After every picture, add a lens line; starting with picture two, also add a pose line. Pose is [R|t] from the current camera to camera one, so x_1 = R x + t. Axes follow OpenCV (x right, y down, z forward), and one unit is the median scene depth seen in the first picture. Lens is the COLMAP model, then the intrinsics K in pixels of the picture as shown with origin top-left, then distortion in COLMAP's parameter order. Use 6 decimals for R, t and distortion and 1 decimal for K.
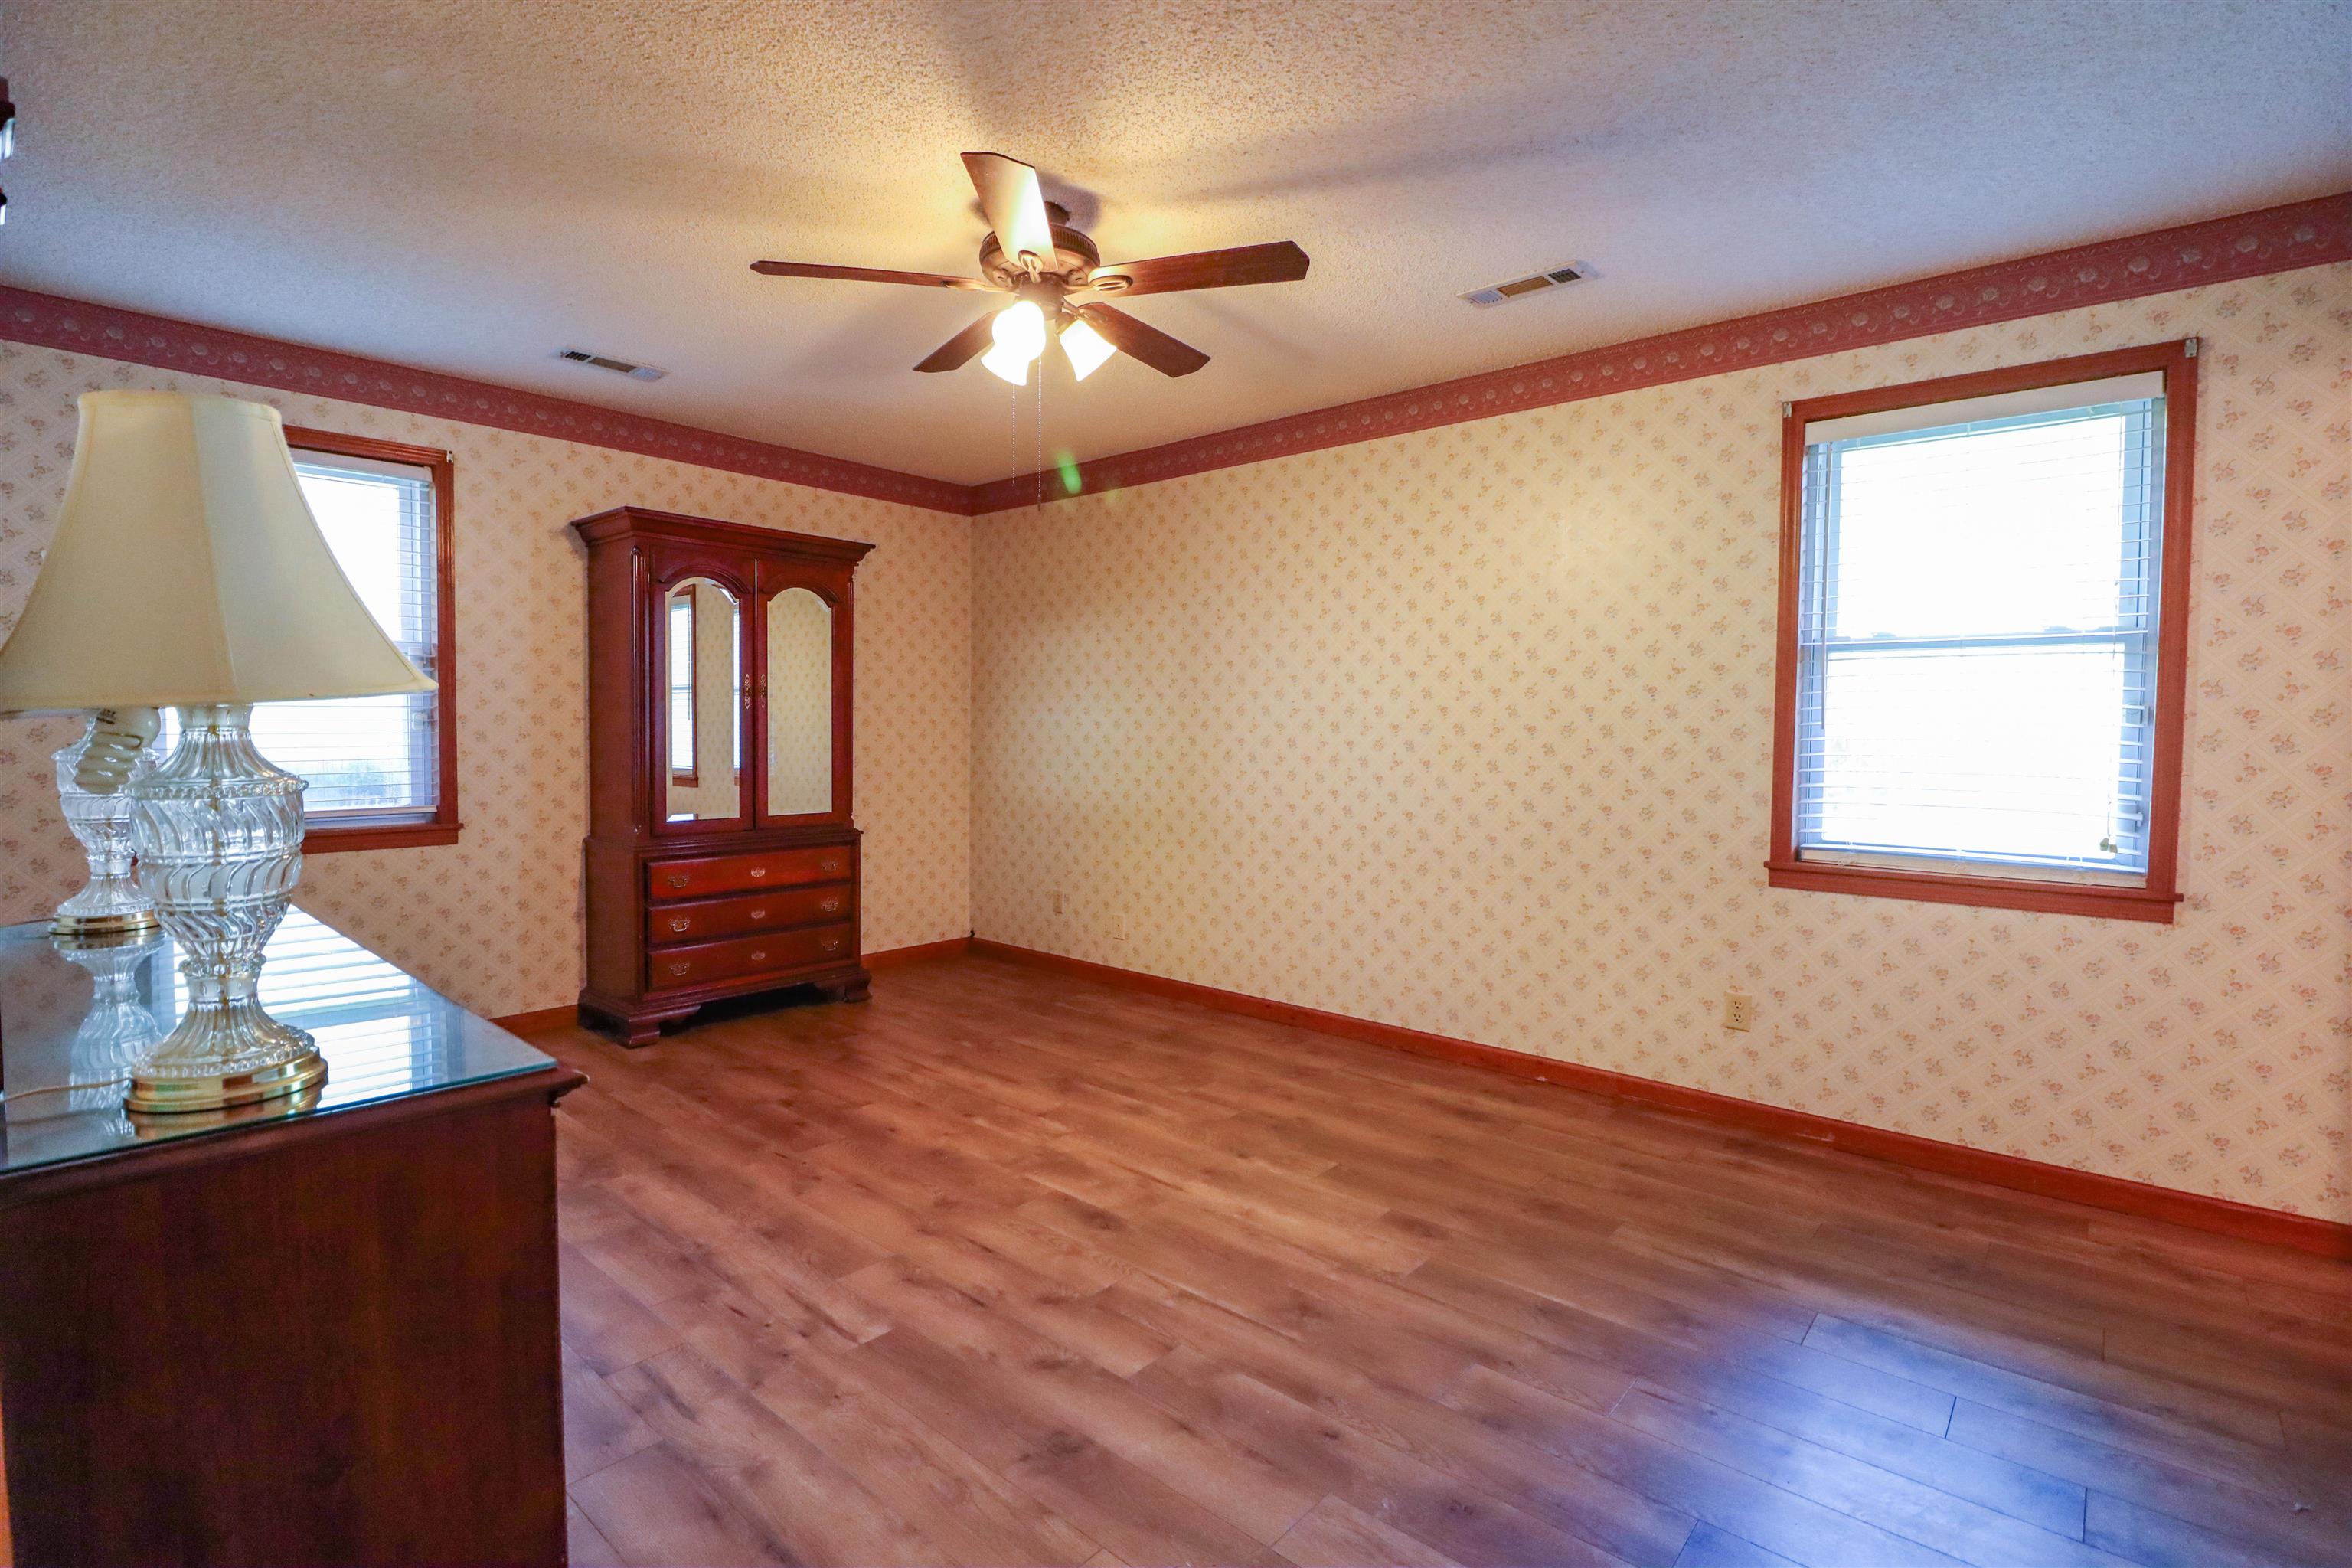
lens RADIAL K [[1089.2, 0, 1181.5], [0, 1089.2, 775.1], [0, 0, 1]] dist [-0.005916, -0.008742]
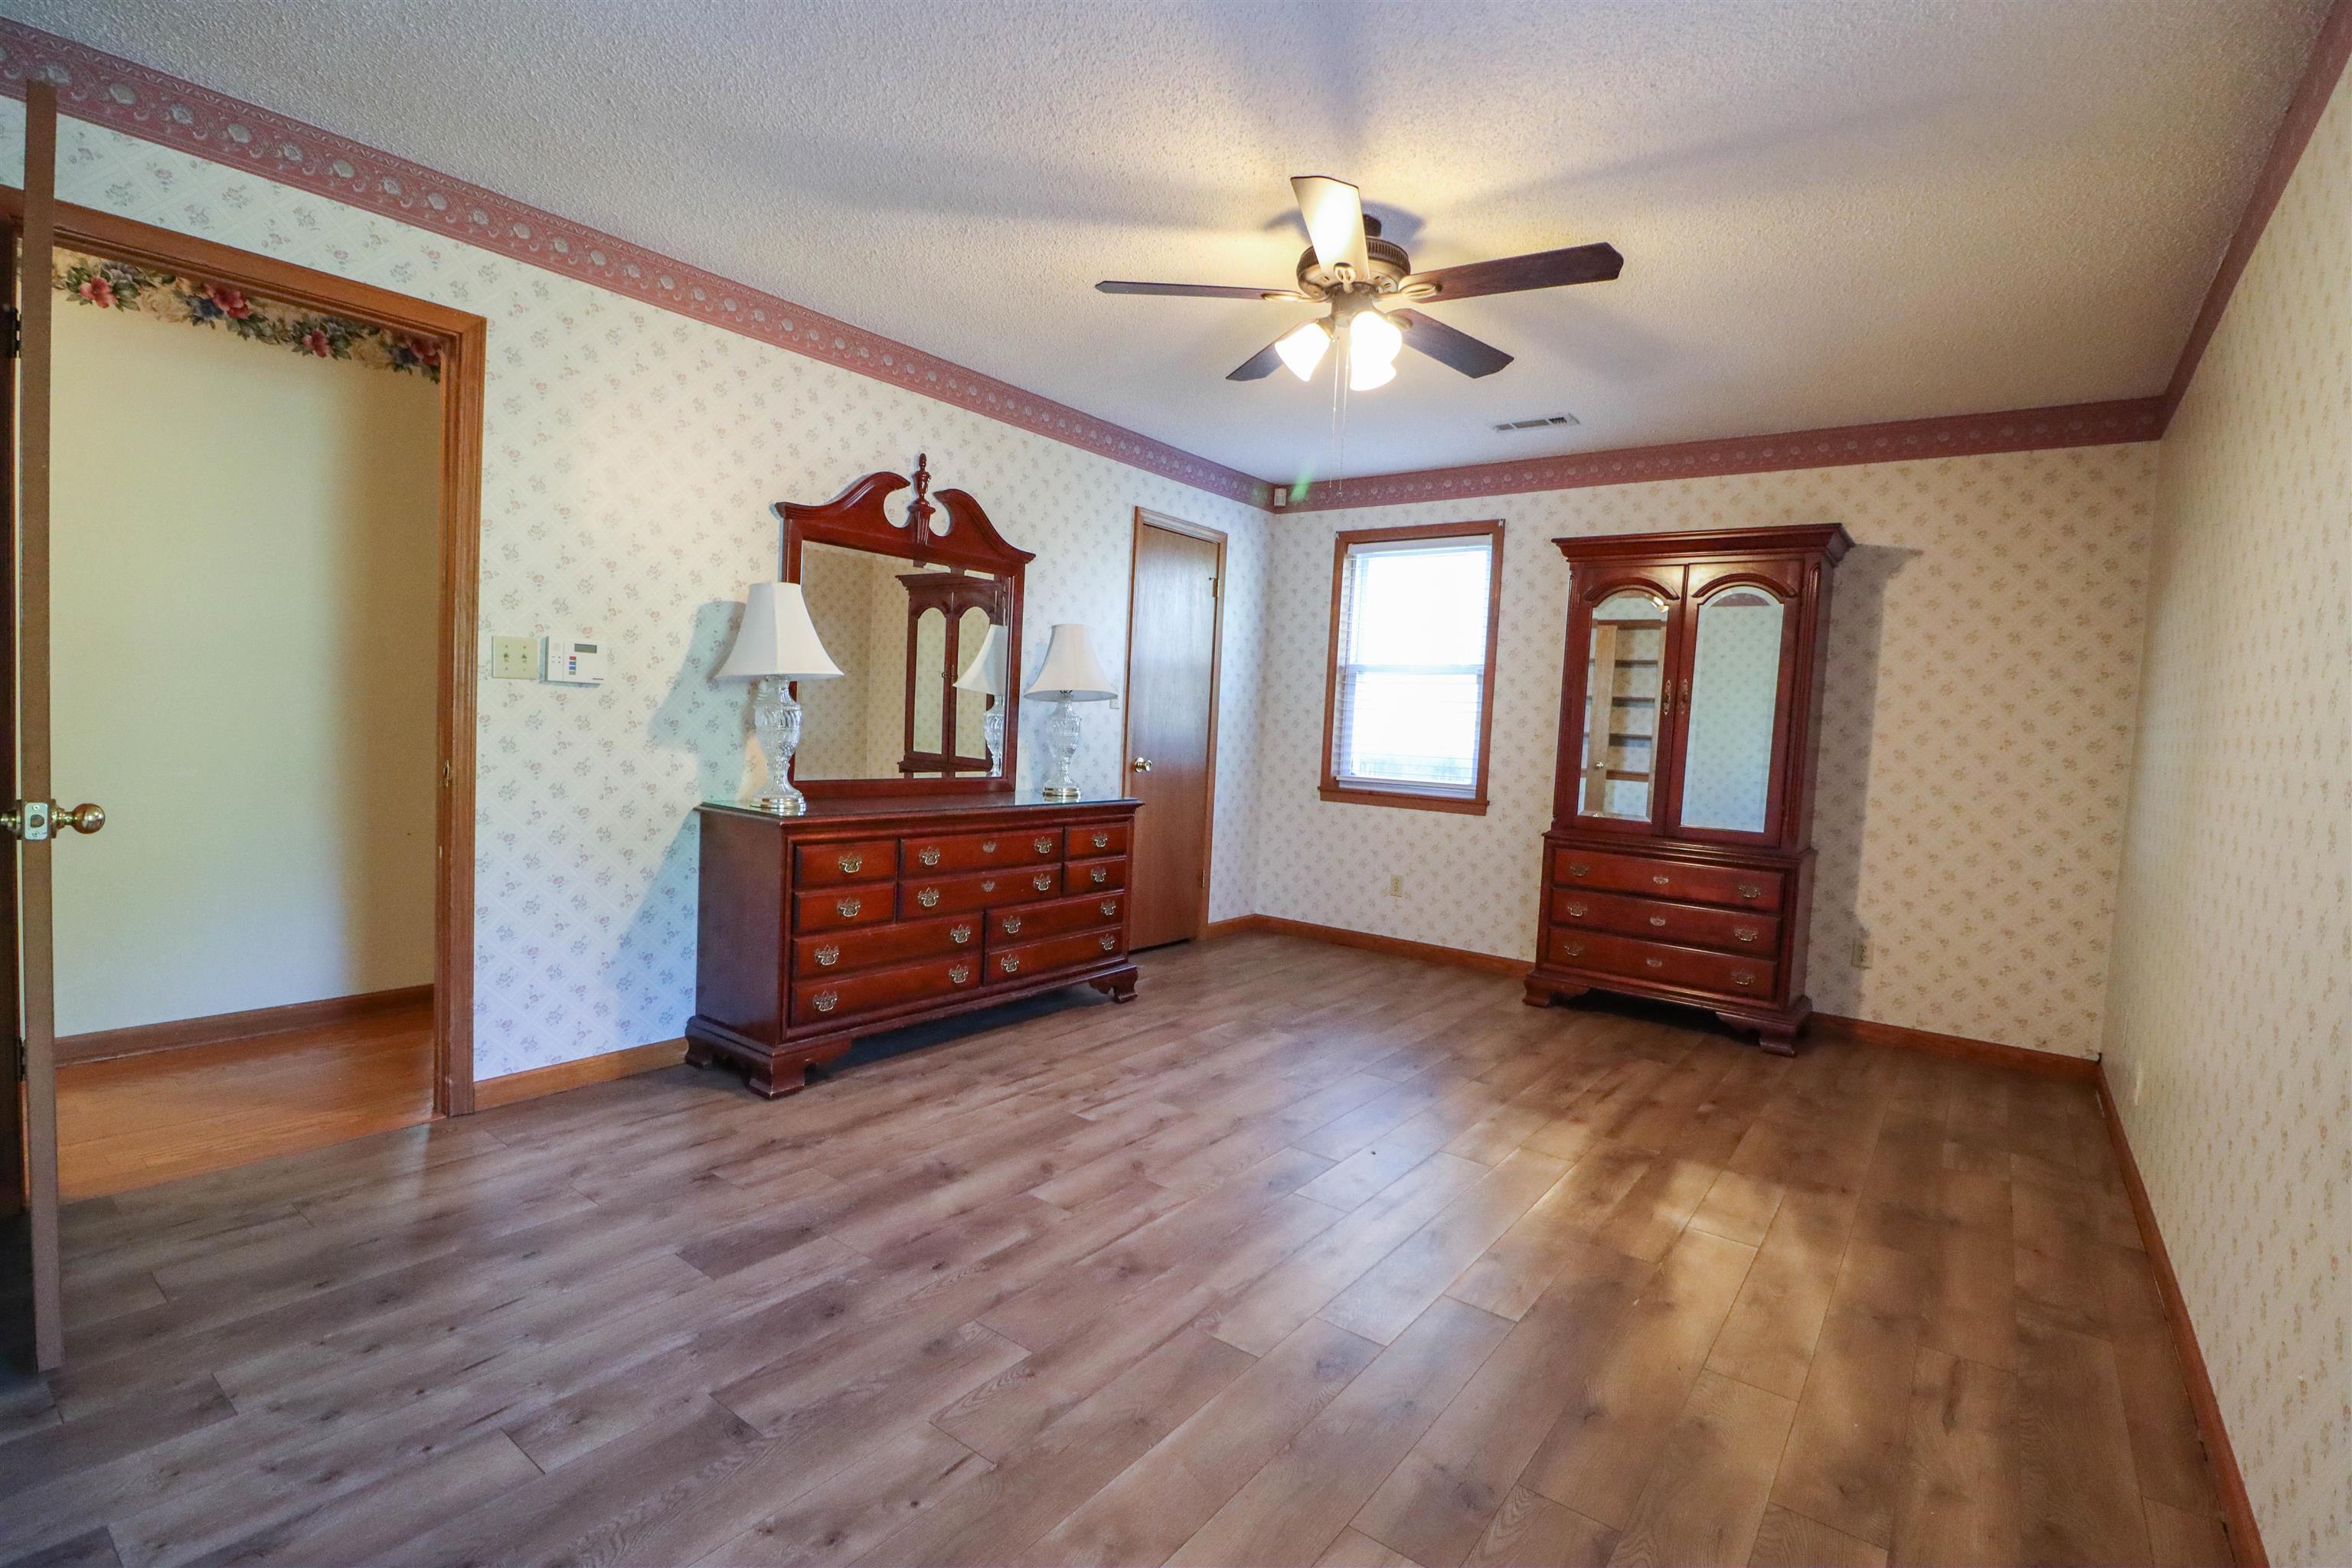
lens RADIAL K [[1089.2, 0, 1168.3], [0, 1089.2, 783.0], [0, 0, 1]] dist [-0.005916, -0.008742]
pose [[0.063587, 0.058133, -0.996282, 0.904452], [-0.091769, 0.994413, 0.052167, -0.014134], [0.993748, 0.088111, 0.068567, 0.758248]]
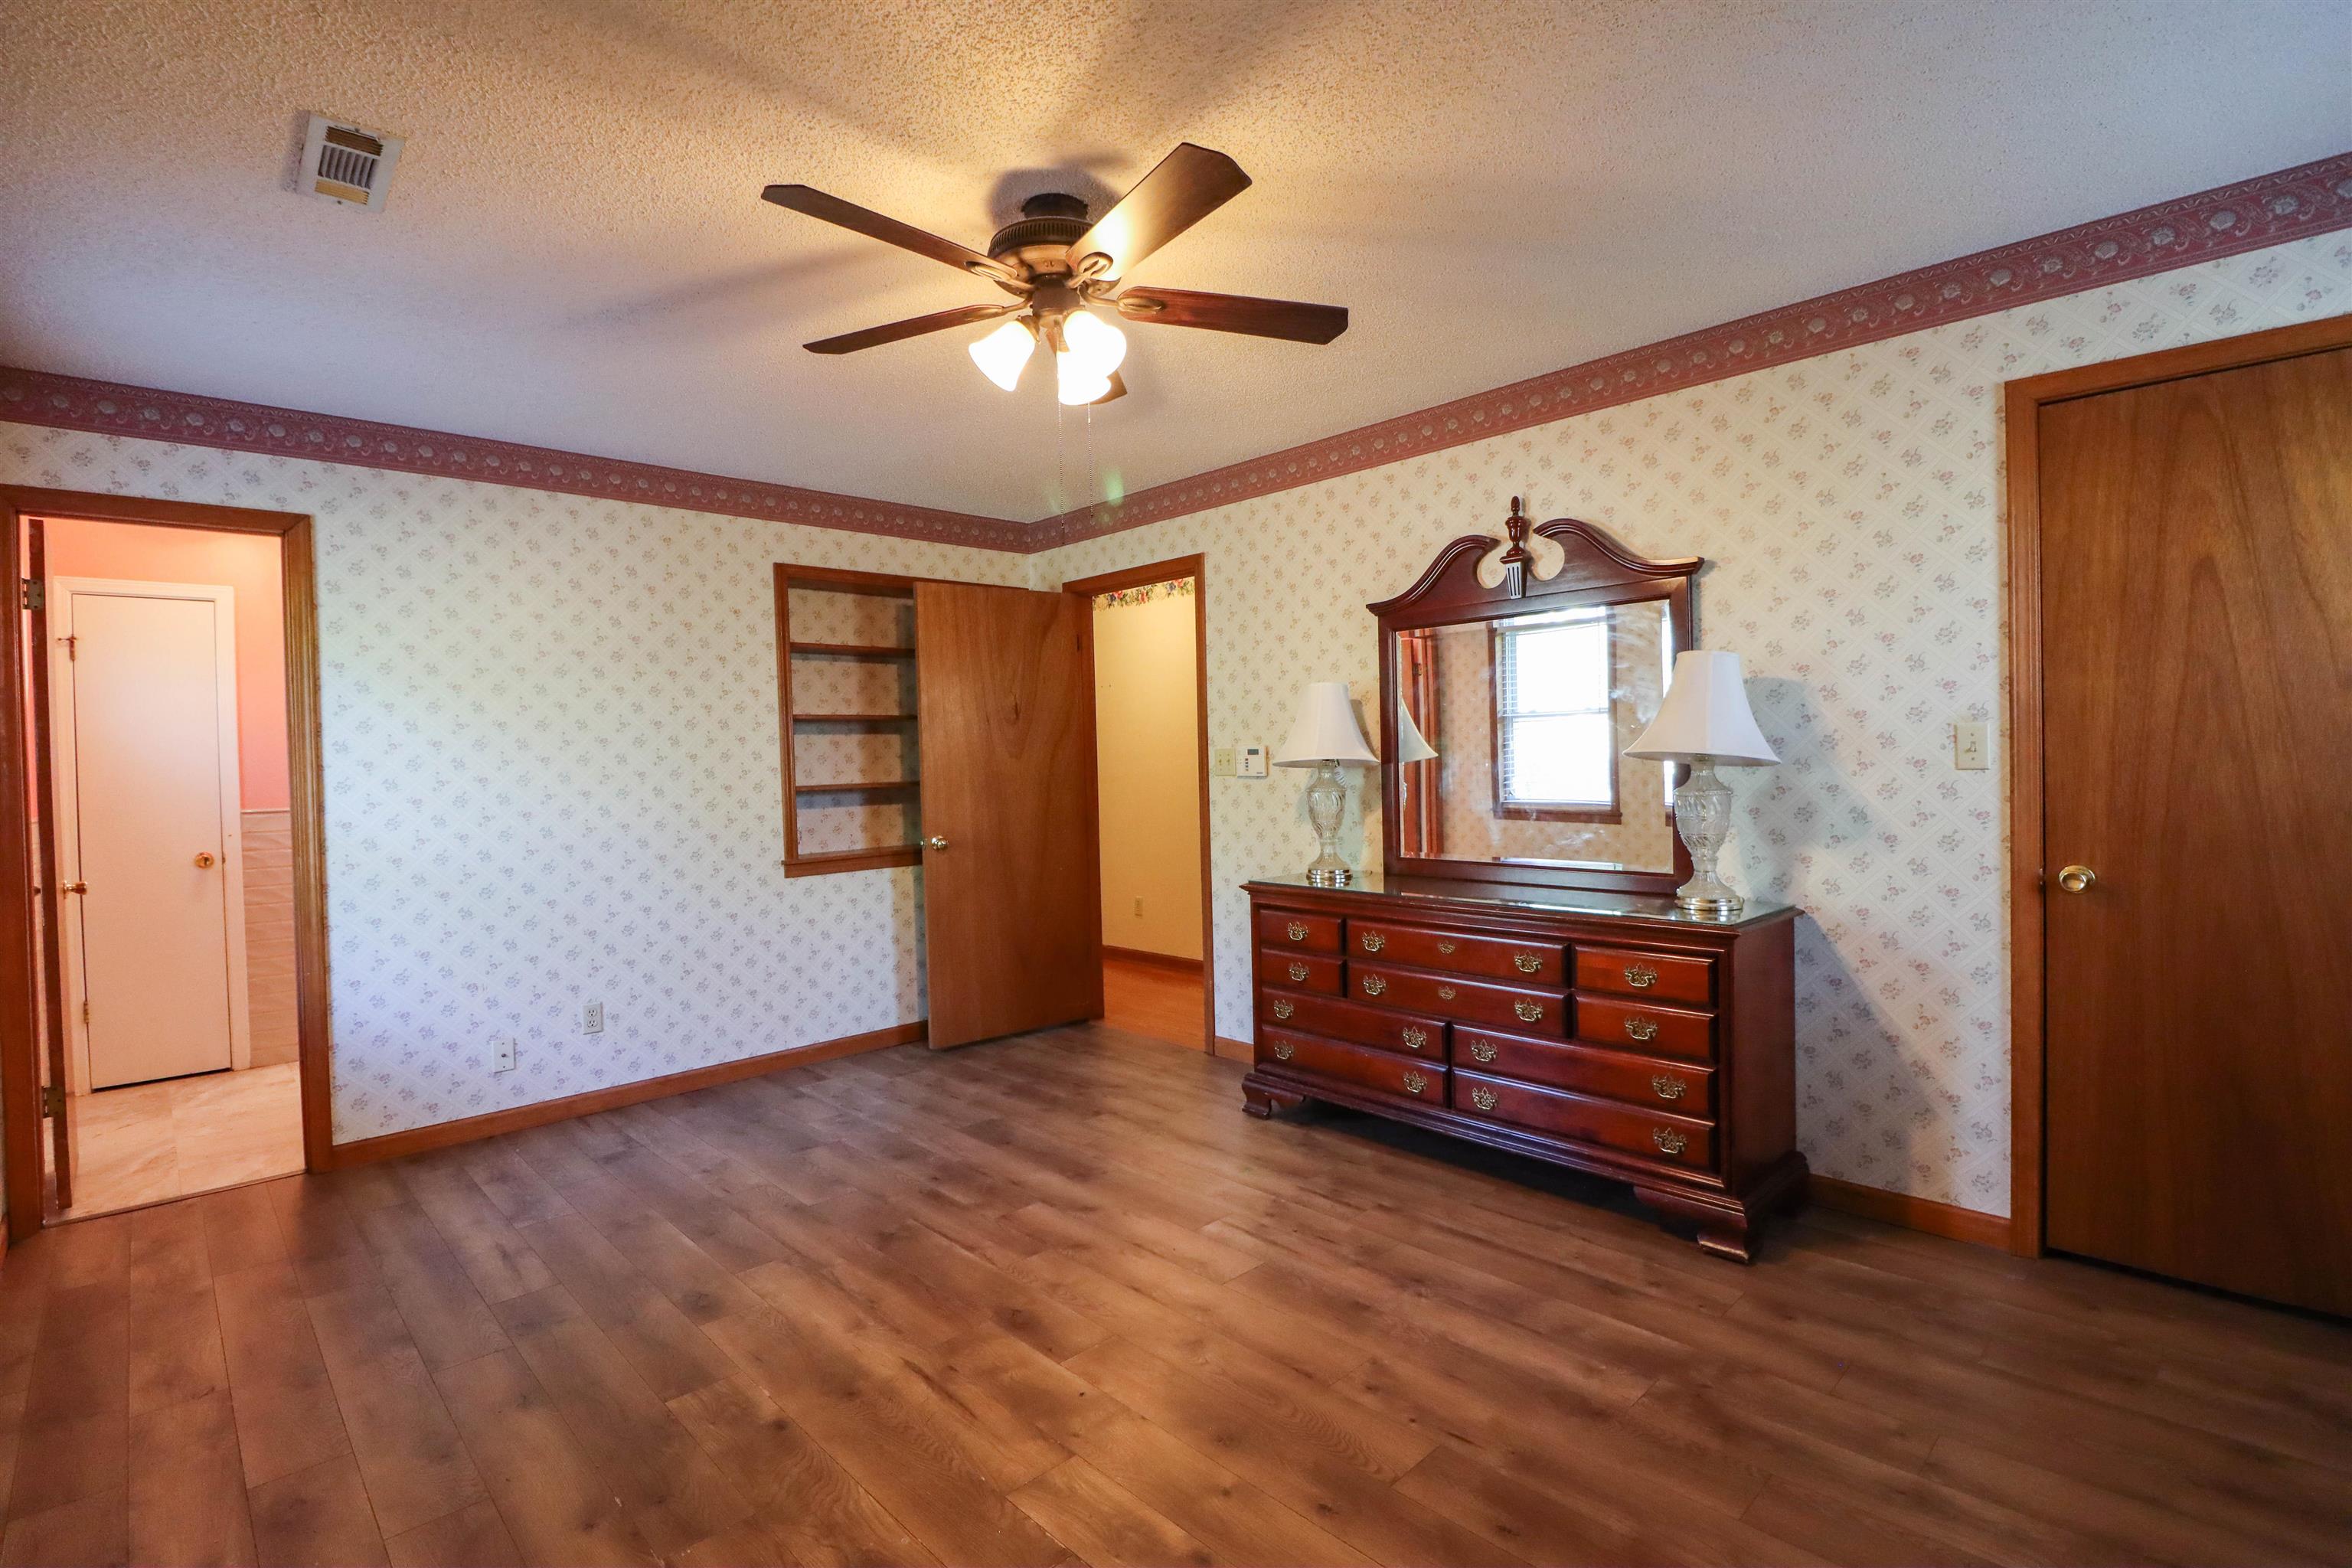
lens RADIAL K [[1089.2, 0, 1172.8], [0, 1089.2, 779.9], [0, 0, 1]] dist [-0.005916, -0.008742]
pose [[-0.995346, 0.014932, 0.095199, -0.290882], [0.021234, 0.997624, 0.065536, -0.104340], [-0.093995, 0.067253, -0.993299, 1.816081]]
